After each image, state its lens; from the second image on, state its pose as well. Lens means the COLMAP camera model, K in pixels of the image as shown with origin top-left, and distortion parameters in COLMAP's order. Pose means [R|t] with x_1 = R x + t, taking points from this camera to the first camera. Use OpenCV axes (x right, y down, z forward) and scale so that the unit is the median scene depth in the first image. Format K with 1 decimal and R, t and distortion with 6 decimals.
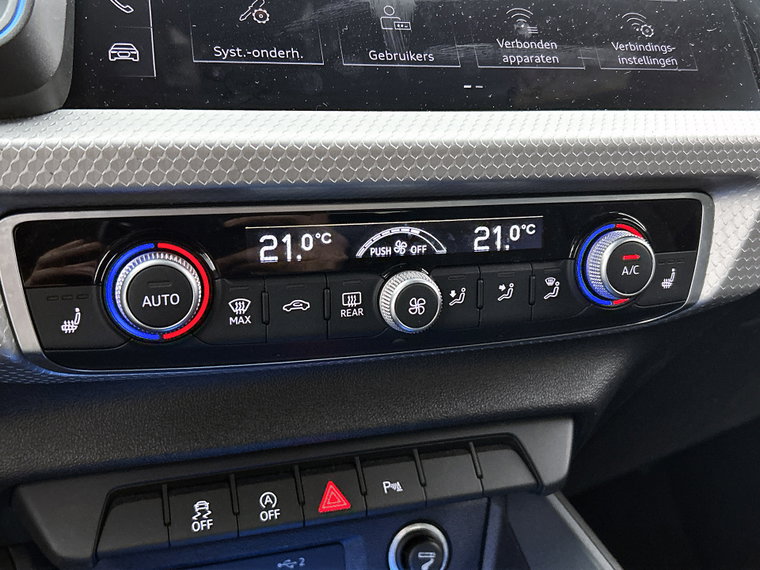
lens RADIAL K [[831.0, 0, 391.0], [0, 831.0, 285.9], [0, 0, 1]] dist [0.142046, -0.422642]
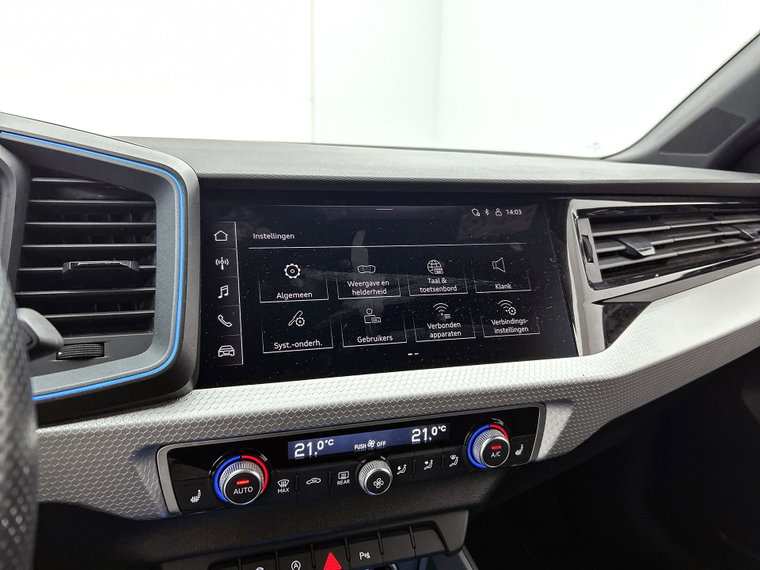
lens RADIAL K [[565.4, 0, 380.0], [0, 565.4, 285.0], [0, 0, 1]] dist [0.009794, -0.004332]
pose [[0.999567, 0.029400, -0.001073, 0.020139], [-0.029389, 0.999526, 0.009203, -0.377061], [0.001343, -0.009167, 0.999957, -0.229297]]
